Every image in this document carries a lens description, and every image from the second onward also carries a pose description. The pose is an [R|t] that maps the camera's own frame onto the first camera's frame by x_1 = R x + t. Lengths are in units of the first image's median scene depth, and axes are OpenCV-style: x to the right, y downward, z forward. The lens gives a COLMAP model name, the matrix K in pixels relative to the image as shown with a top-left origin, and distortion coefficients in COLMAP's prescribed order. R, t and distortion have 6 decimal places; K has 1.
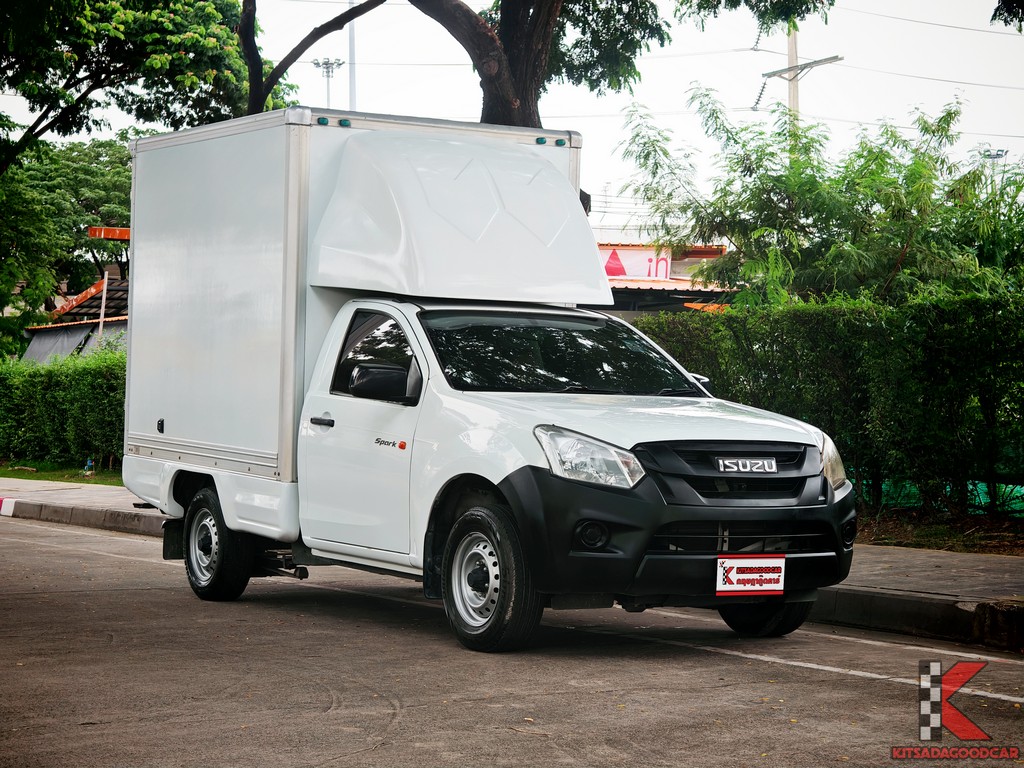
lens RADIAL K [[2002.6, 0, 512.0], [0, 2002.6, 384.0], [0, 0, 1]] dist [0.085980, 0.180133]
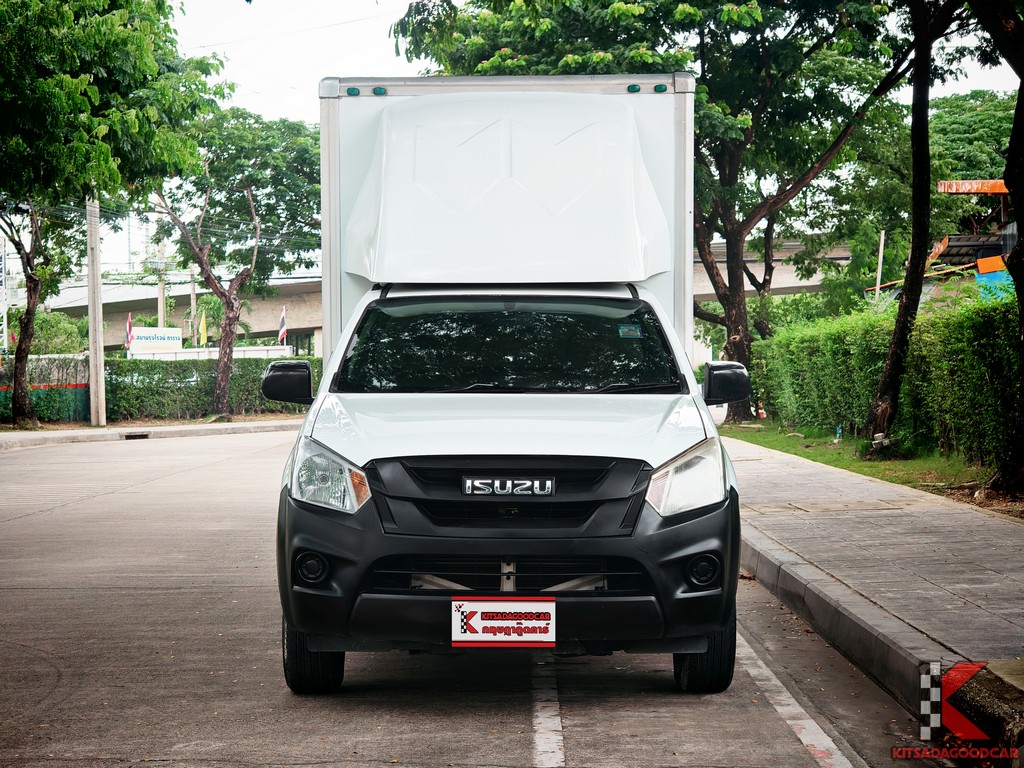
lens RADIAL K [[2002.6, 0, 512.0], [0, 2002.6, 384.0], [0, 0, 1]] dist [0.085980, 0.180133]
pose [[0.867764, -0.014956, -0.496751, 0.523270], [0.026987, 0.999490, 0.017050, -0.014612], [0.496243, -0.028201, 0.867726, 0.299975]]
